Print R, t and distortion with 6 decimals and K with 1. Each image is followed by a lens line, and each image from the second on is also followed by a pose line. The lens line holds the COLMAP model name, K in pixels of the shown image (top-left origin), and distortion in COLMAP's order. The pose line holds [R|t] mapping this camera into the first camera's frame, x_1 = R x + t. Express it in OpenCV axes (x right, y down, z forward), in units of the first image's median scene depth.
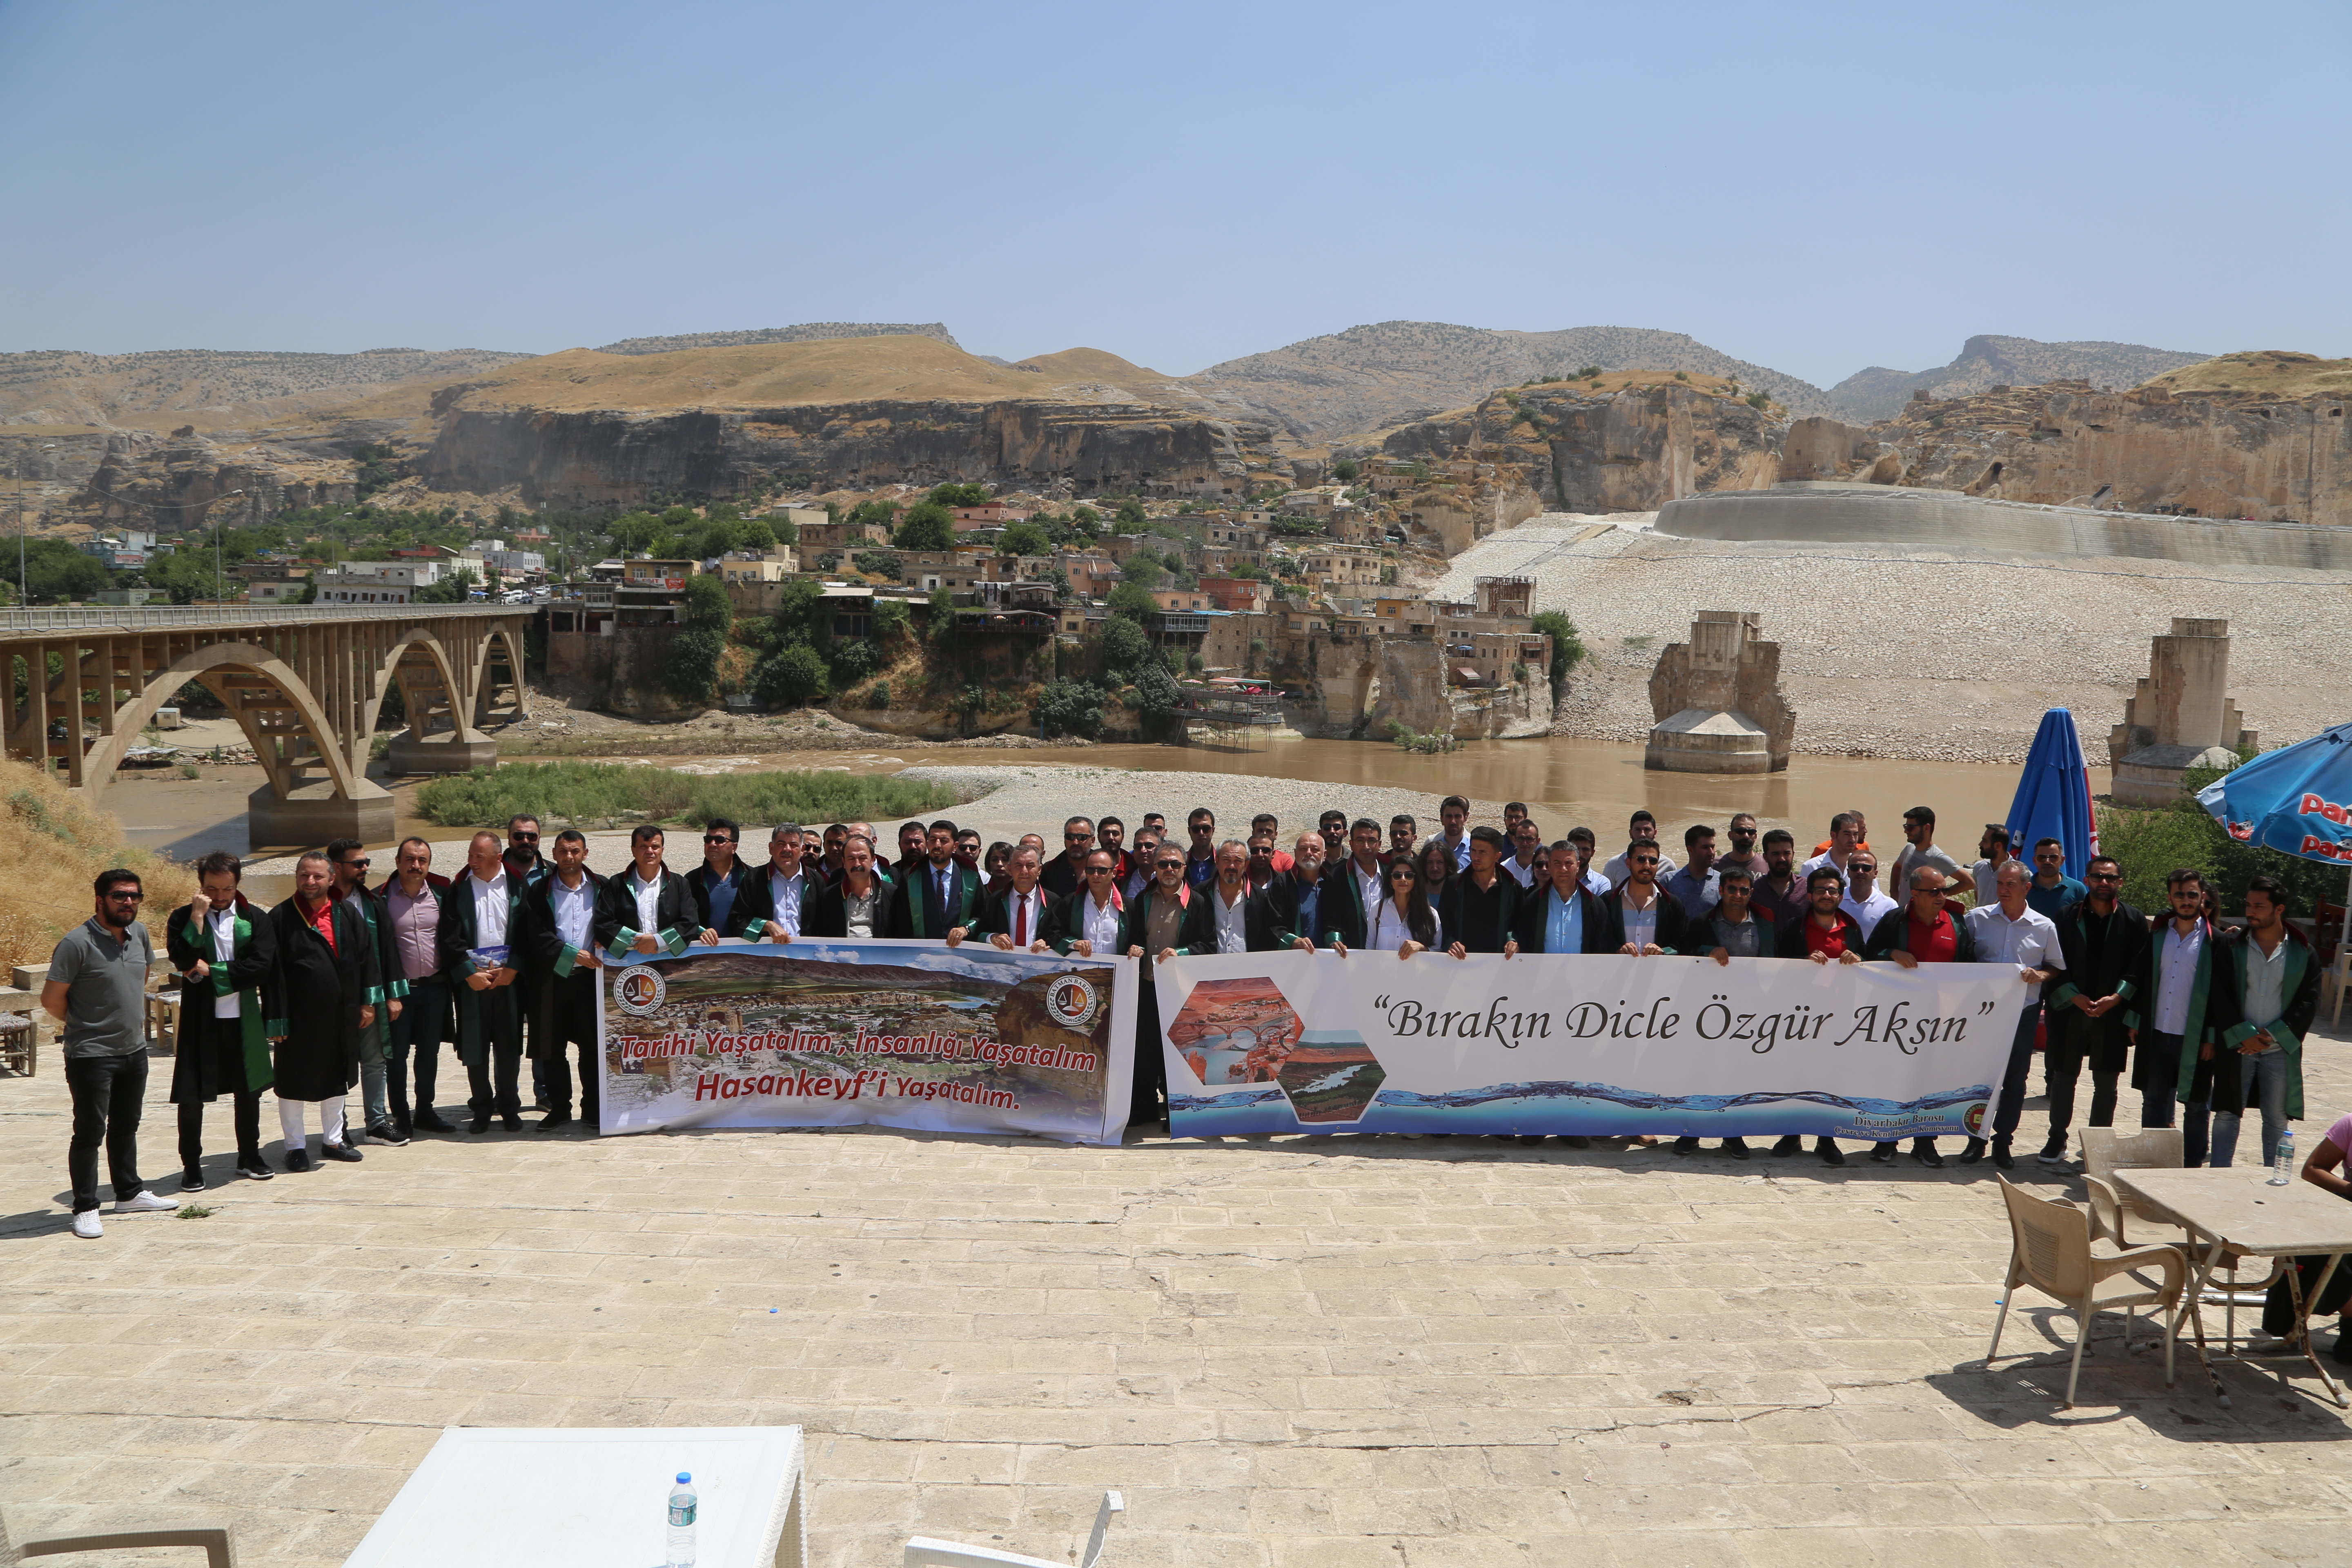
lens RADIAL K [[2012.0, 0, 1177.7], [0, 2012.0, 707.5], [0, 0, 1]] dist [-0.082425, 0.129691]
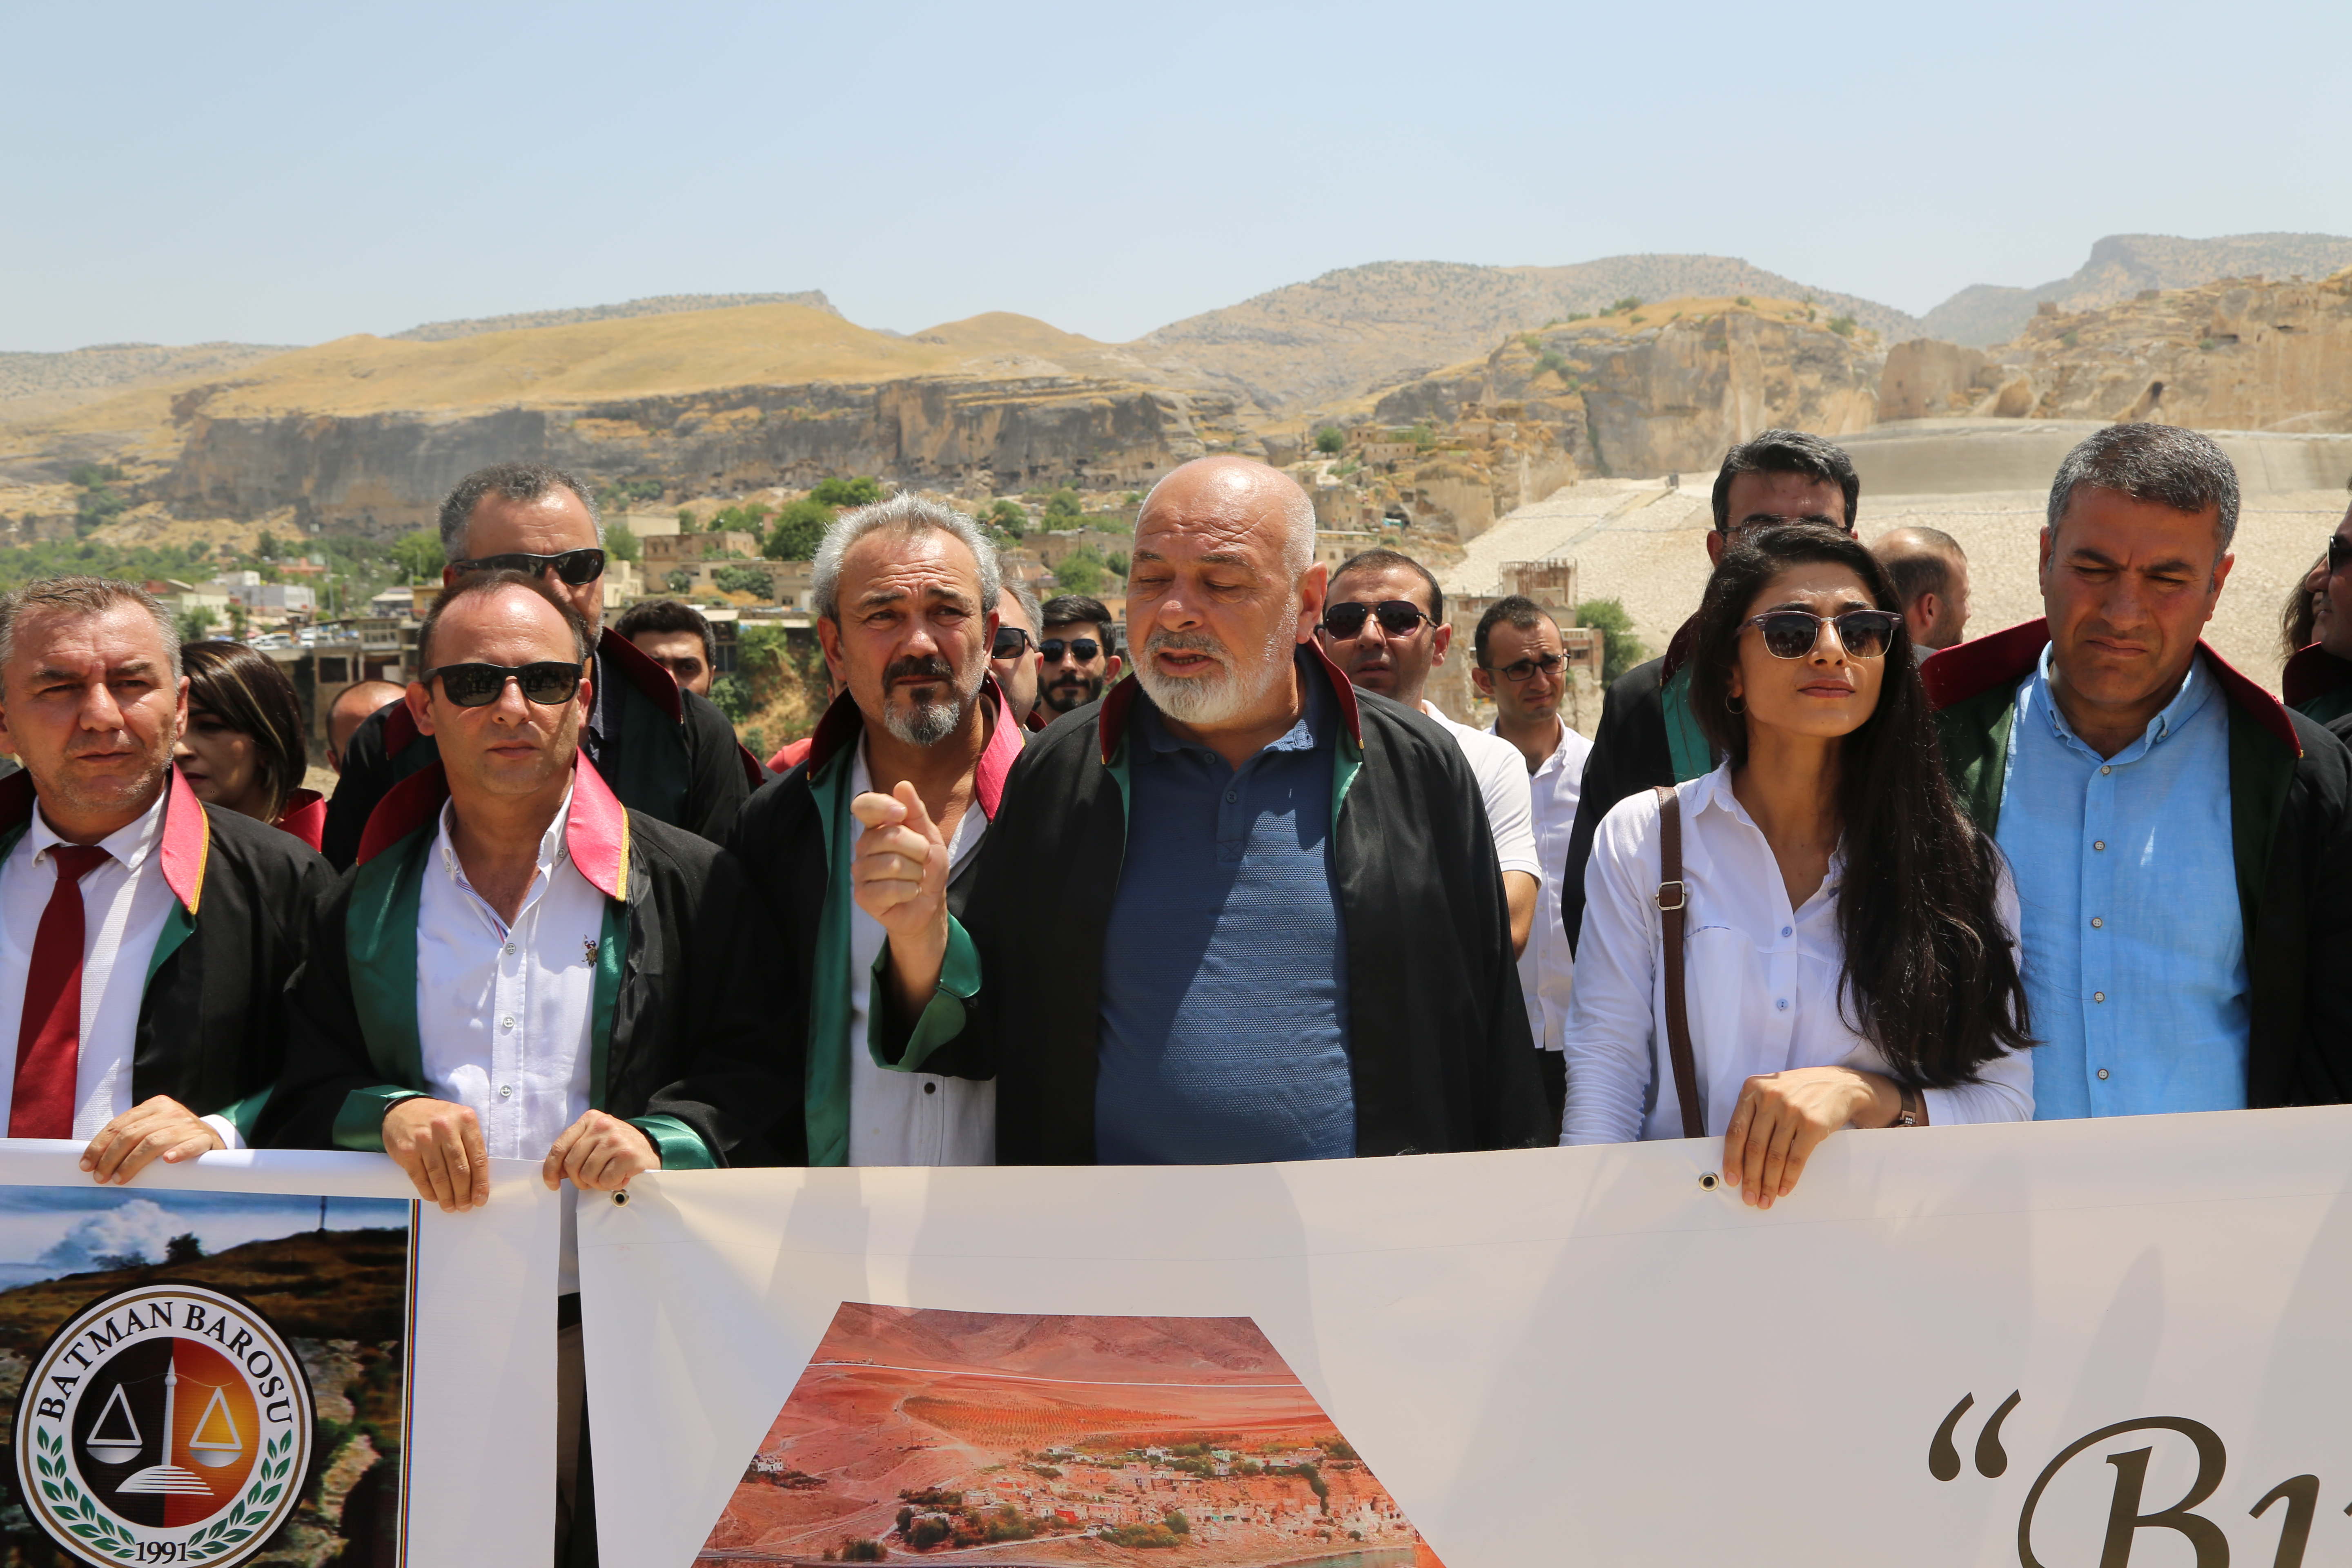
lens RADIAL K [[1976.7, 0, 1185.0], [0, 1976.7, 770.9], [0, 0, 1]] dist [-0.041423, 0.107189]
pose [[0.998593, -0.049494, 0.019012, 0.004662], [0.049776, 0.998653, -0.014639, 0.022046], [-0.018262, 0.015565, 0.999712, 0.218007]]
